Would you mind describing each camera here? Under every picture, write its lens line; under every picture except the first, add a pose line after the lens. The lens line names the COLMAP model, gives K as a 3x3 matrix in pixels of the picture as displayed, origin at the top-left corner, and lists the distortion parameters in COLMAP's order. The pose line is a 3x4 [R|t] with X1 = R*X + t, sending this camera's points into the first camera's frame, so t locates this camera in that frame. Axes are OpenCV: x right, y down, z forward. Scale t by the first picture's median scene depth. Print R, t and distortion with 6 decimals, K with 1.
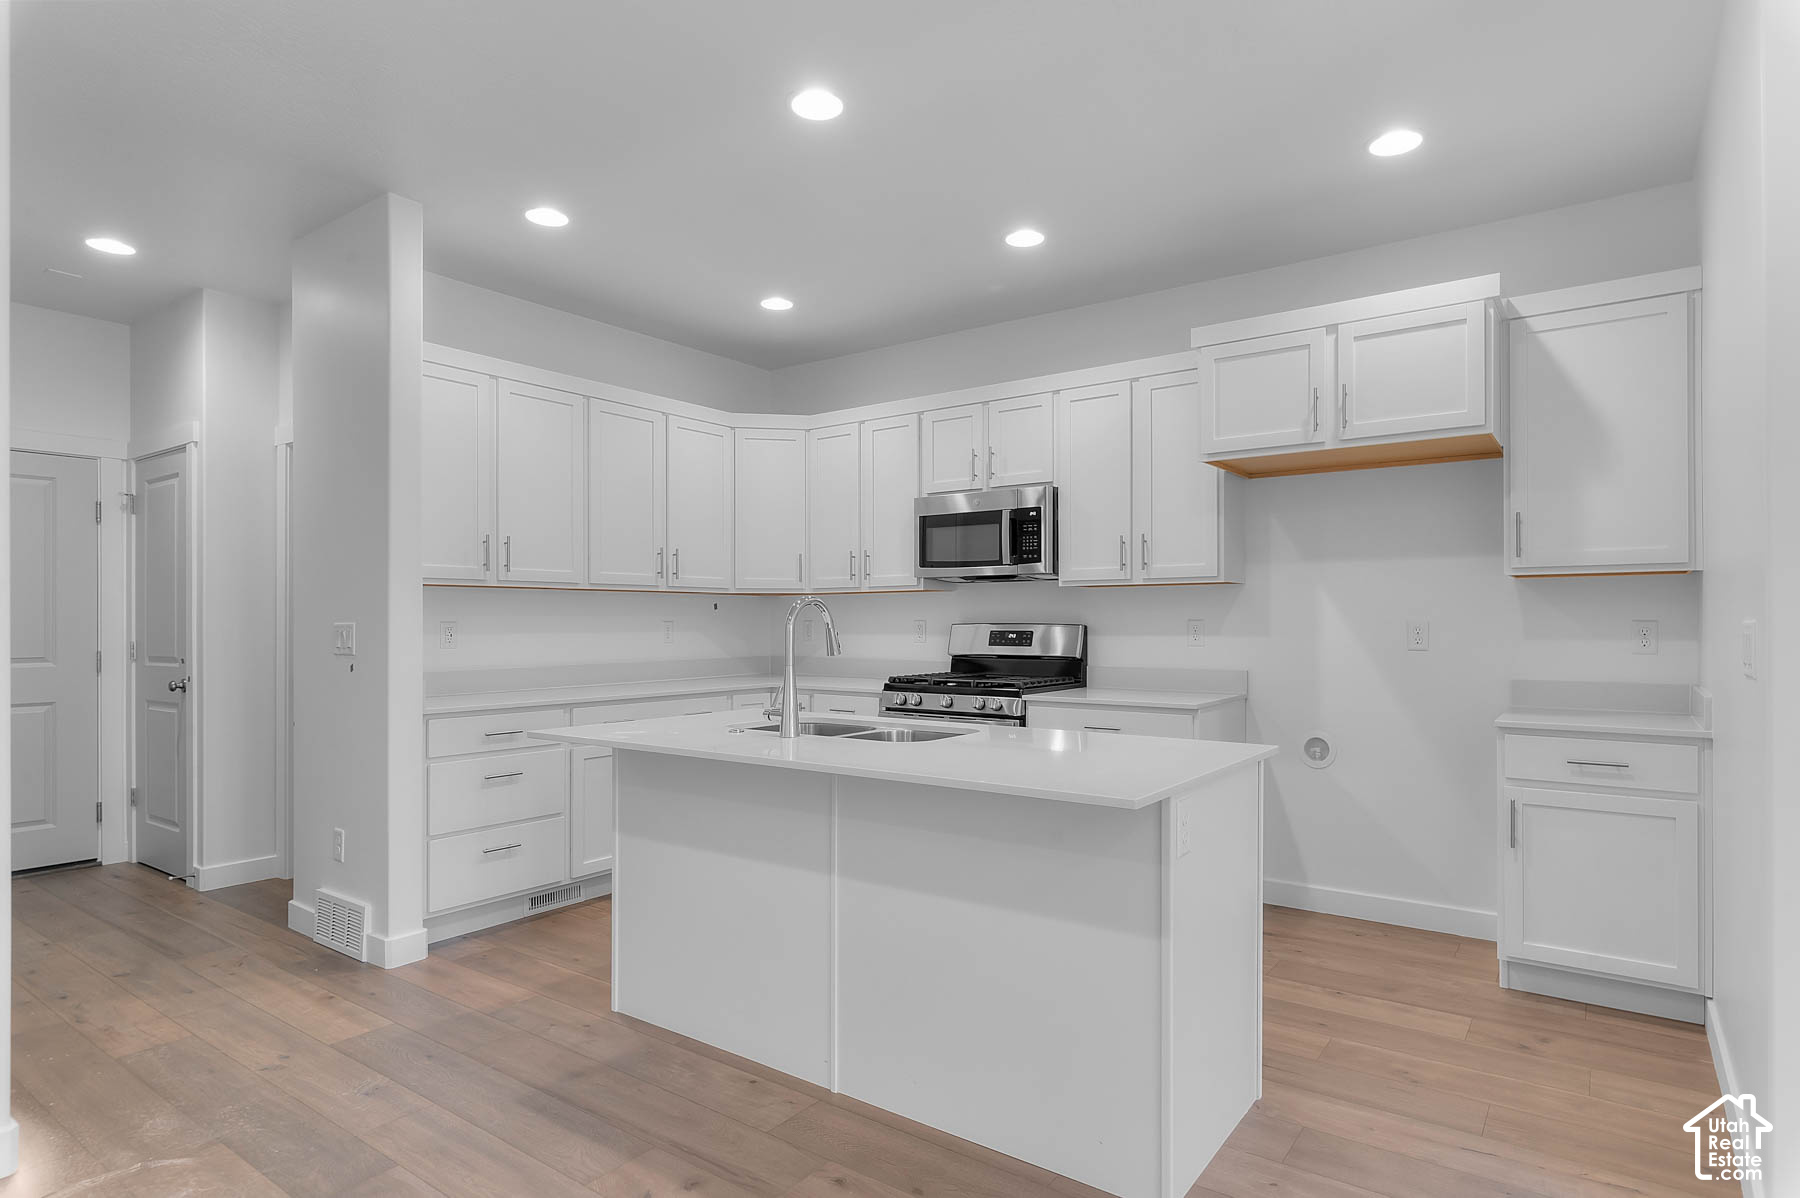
lens RADIAL K [[981.2, 0, 923.5], [0, 981.2, 619.3], [0, 0, 1]] dist [0.009597, 0.000165]
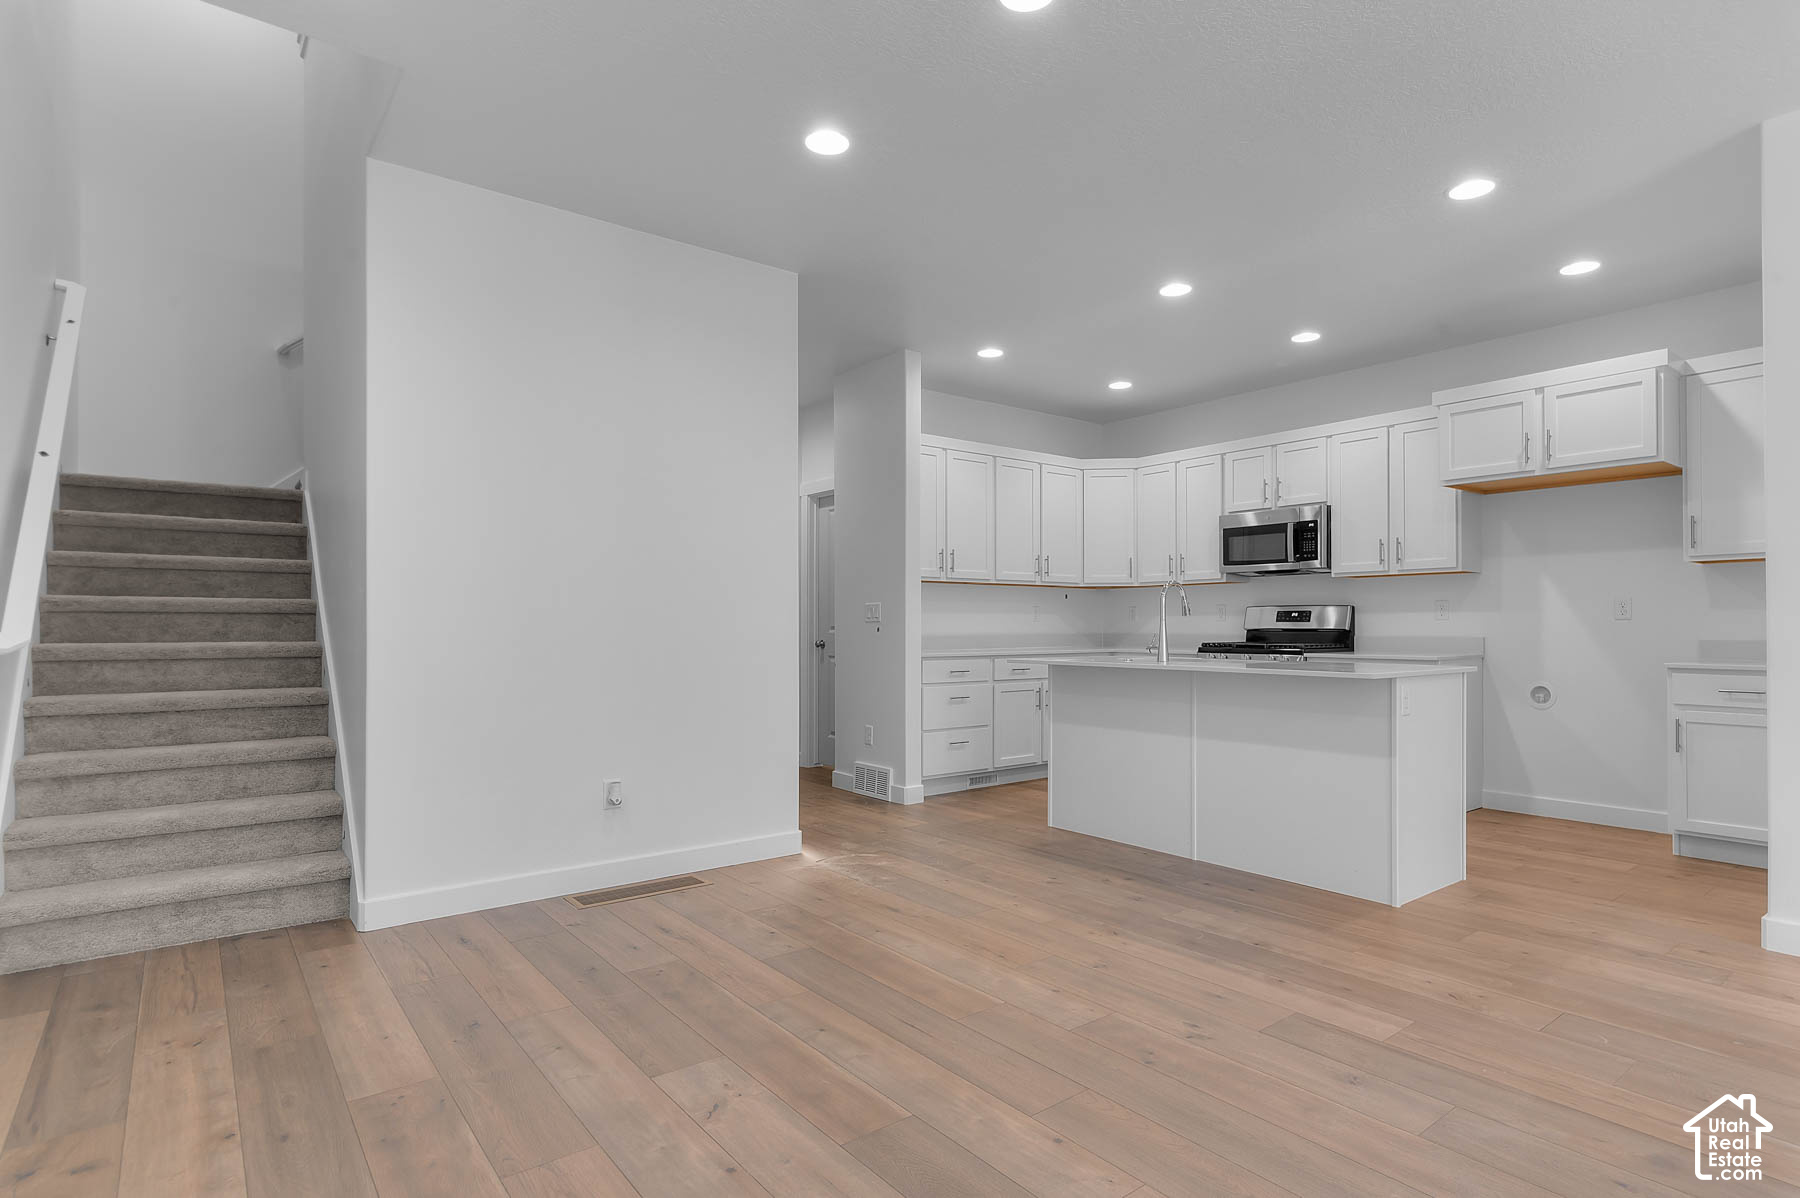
lens RADIAL K [[921.3, 0, 927.8], [0, 921.3, 616.8], [0, 0, 1]] dist [0.007155, 0.000784]
pose [[0.962124, -0.002075, -0.272605, -0.061183], [0.000365, 0.999980, -0.006326, 0.033905], [0.272613, 0.005987, 0.962105, -0.448997]]
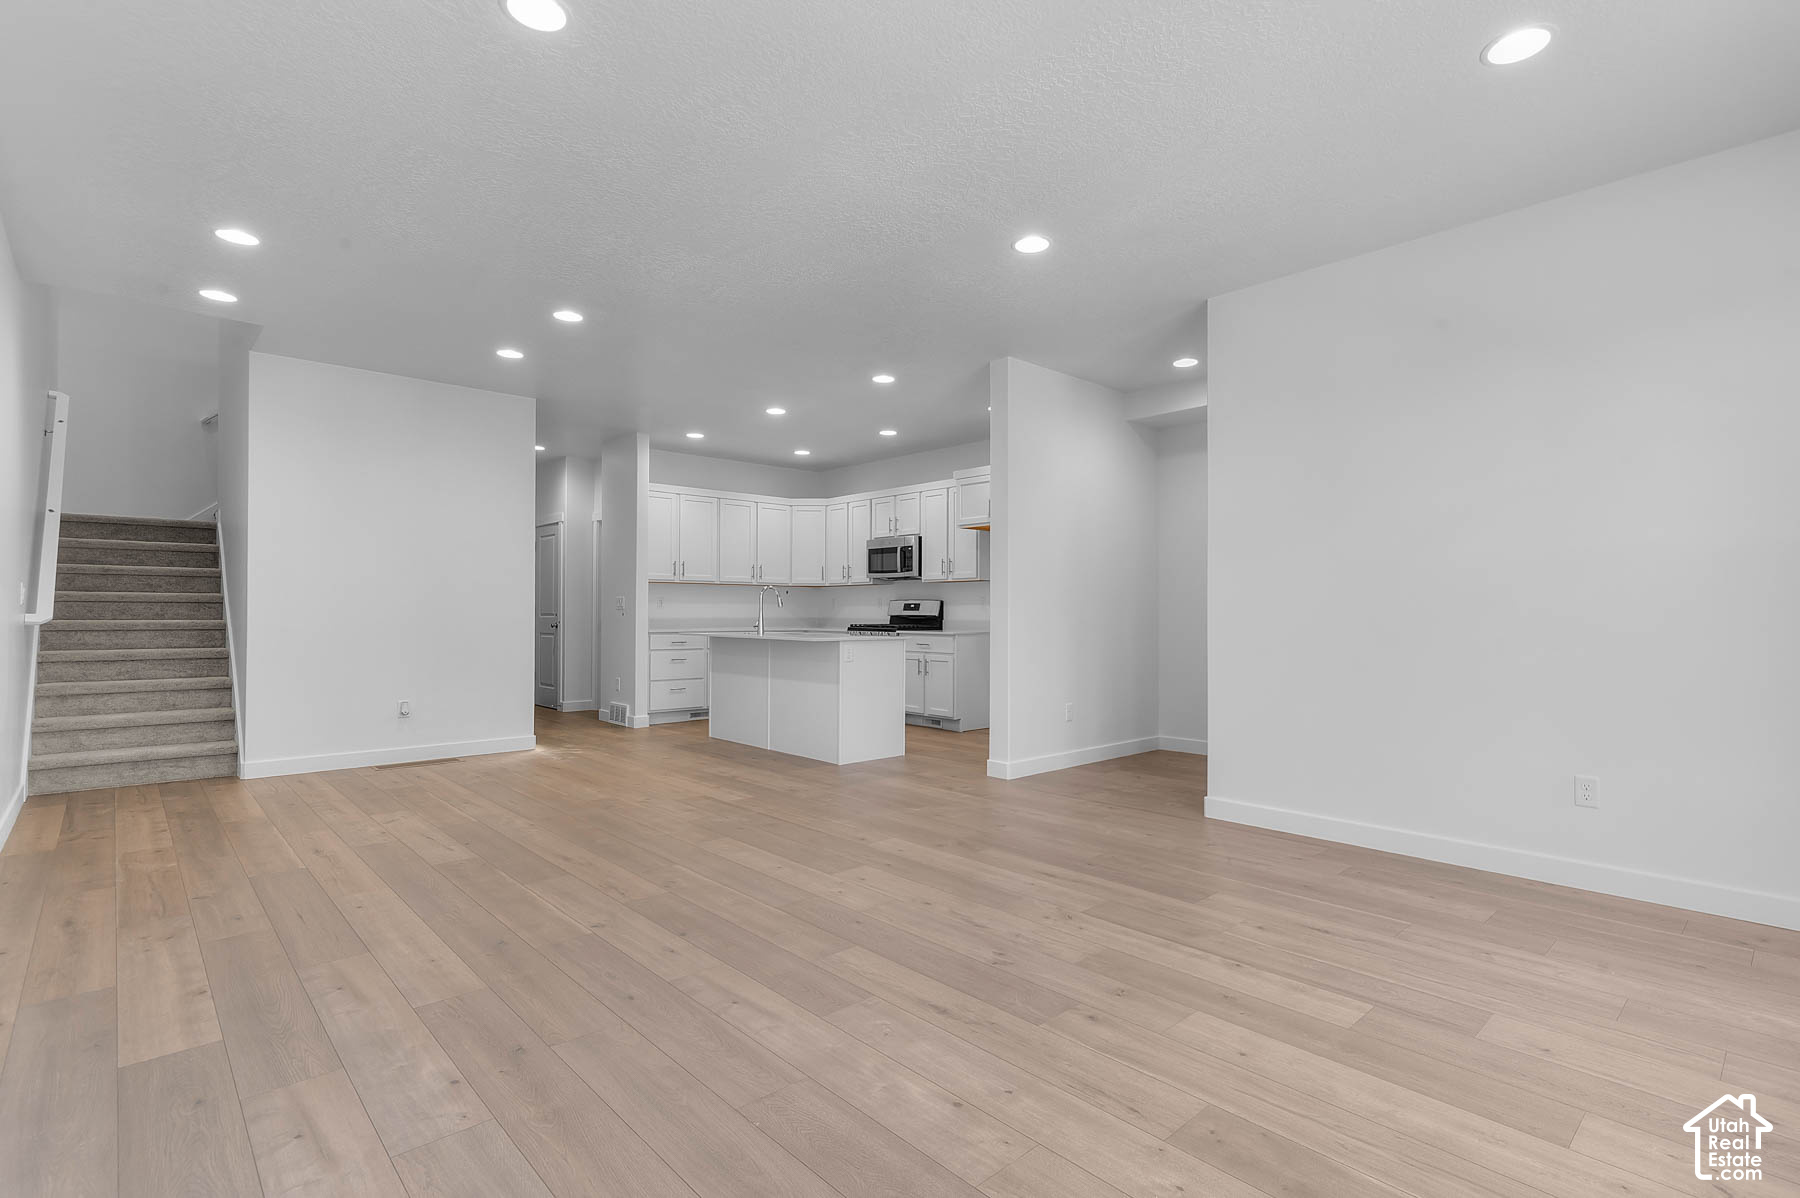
lens RADIAL K [[830.5, 0, 909.3], [0, 830.5, 603.3], [0, 0, 1]] dist [0.004255, 0.002288]
pose [[0.981295, 0.002915, -0.192486, 0.512299], [-0.004528, 0.999958, -0.007940, 0.030926], [0.192455, 0.008663, 0.981268, -0.884875]]
